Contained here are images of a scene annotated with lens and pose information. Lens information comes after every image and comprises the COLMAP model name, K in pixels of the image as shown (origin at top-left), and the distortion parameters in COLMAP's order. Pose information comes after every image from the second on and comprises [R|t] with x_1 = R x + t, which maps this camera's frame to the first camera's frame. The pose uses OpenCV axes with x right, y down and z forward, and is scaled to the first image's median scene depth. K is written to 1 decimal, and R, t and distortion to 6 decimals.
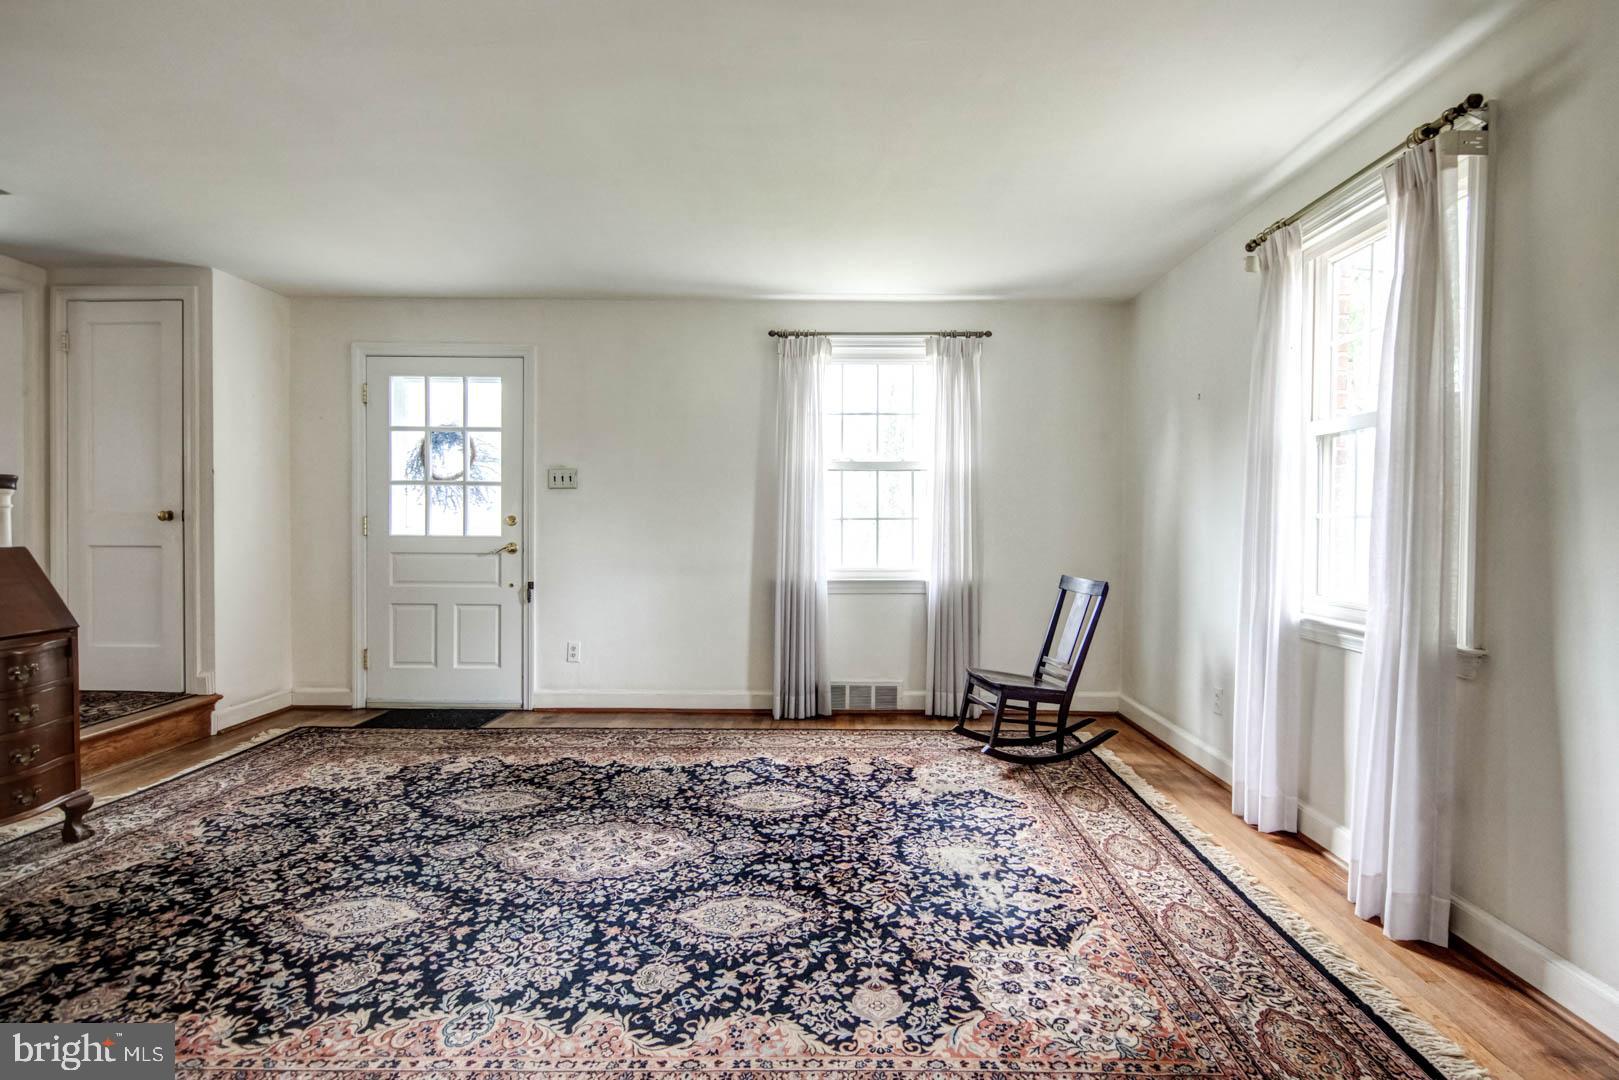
lens RADIAL K [[797.0, 0, 844.9], [0, 797.0, 534.4], [0, 0, 1]] dist [0.014265, -0.012581]
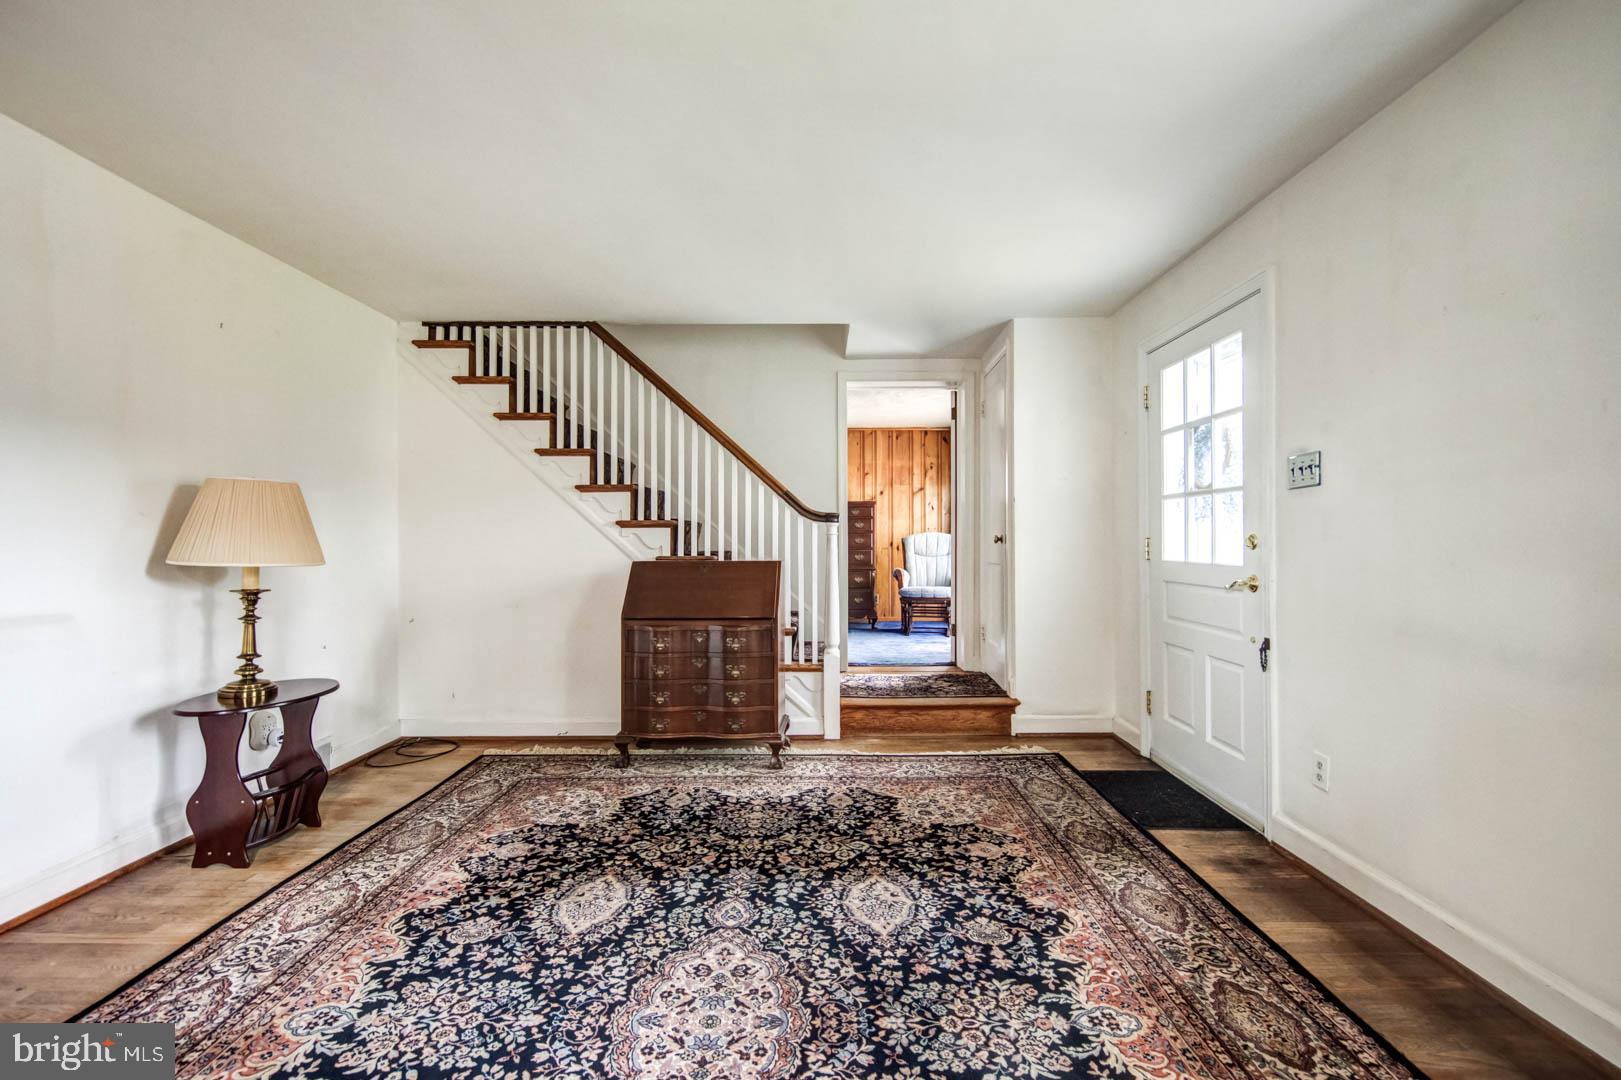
lens RADIAL K [[704.1, 0, 810.5], [0, 704.1, 540.0], [0, 0, 1]] dist [0.012366, -0.008335]
pose [[-0.023763, -0.006741, -0.999695, 0.233813], [-0.015120, 0.999865, -0.006383, -0.012979], [0.999603, 0.014964, -0.023862, 0.857227]]
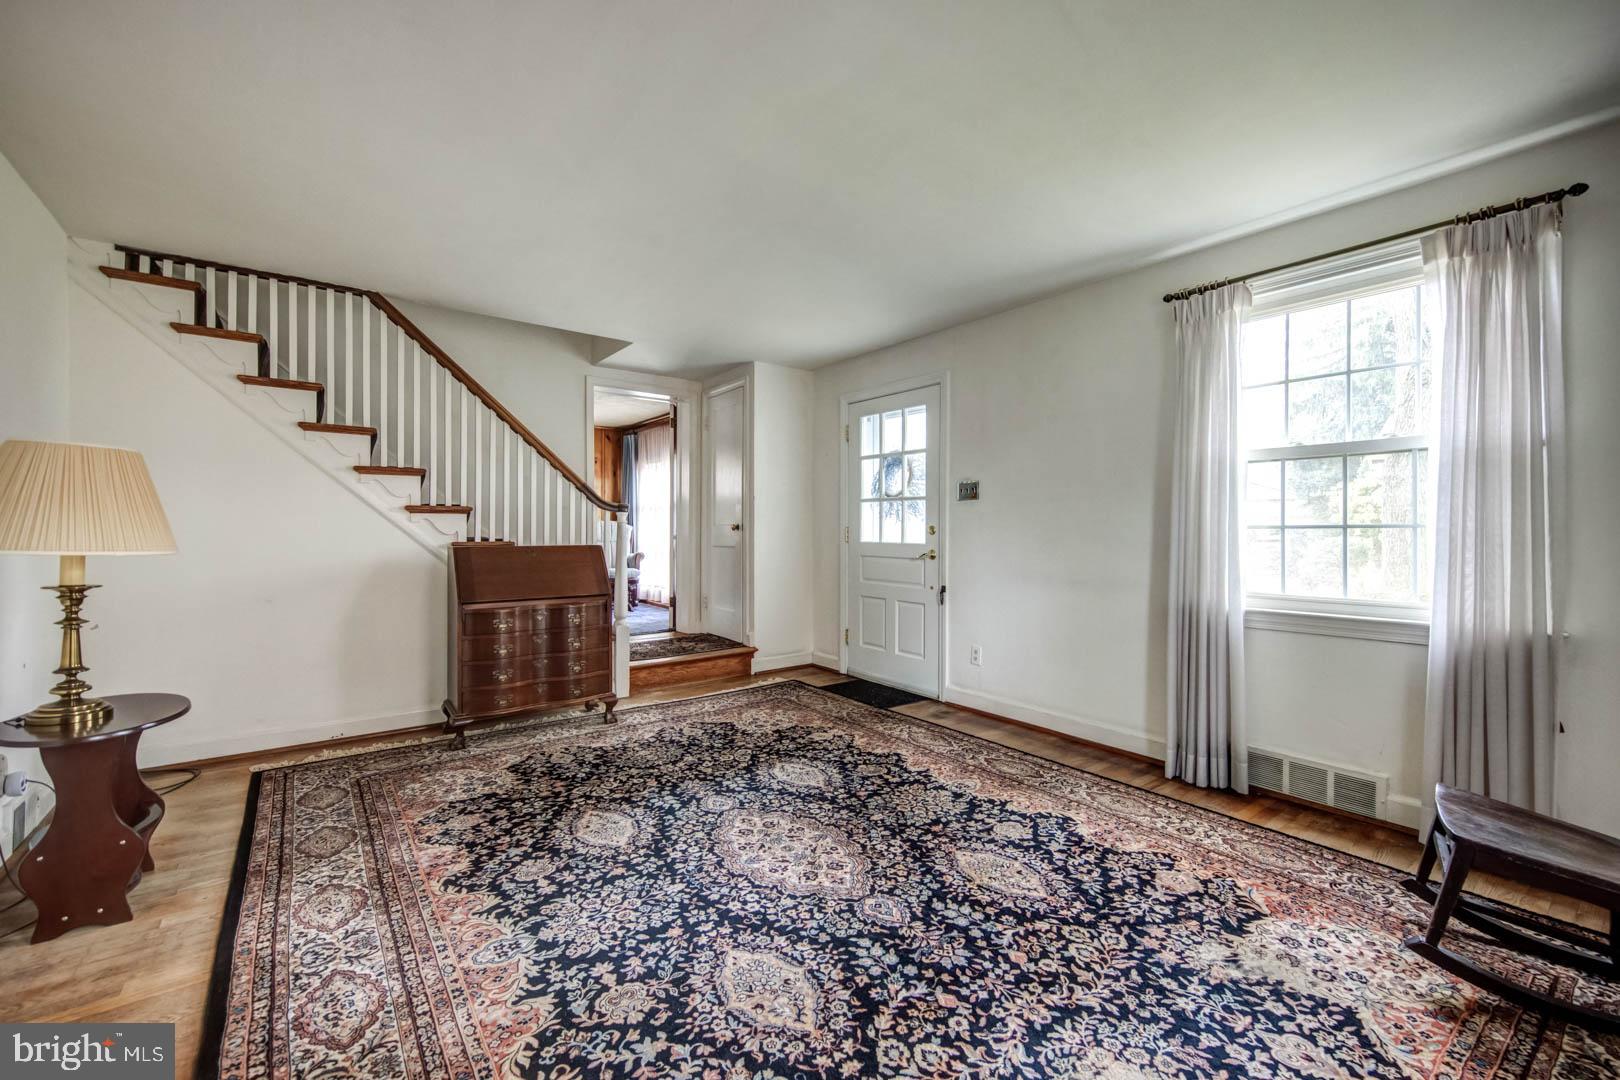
lens RADIAL K [[667.5, 0, 802.1], [0, 667.5, 534.0], [0, 0, 1]] dist [0.011238, -0.006709]
pose [[0.589996, 0.002819, -0.807401, 0.309865], [-0.014321, 0.999873, -0.006975, -0.003658], [0.807279, 0.015678, 0.589961, 0.392675]]
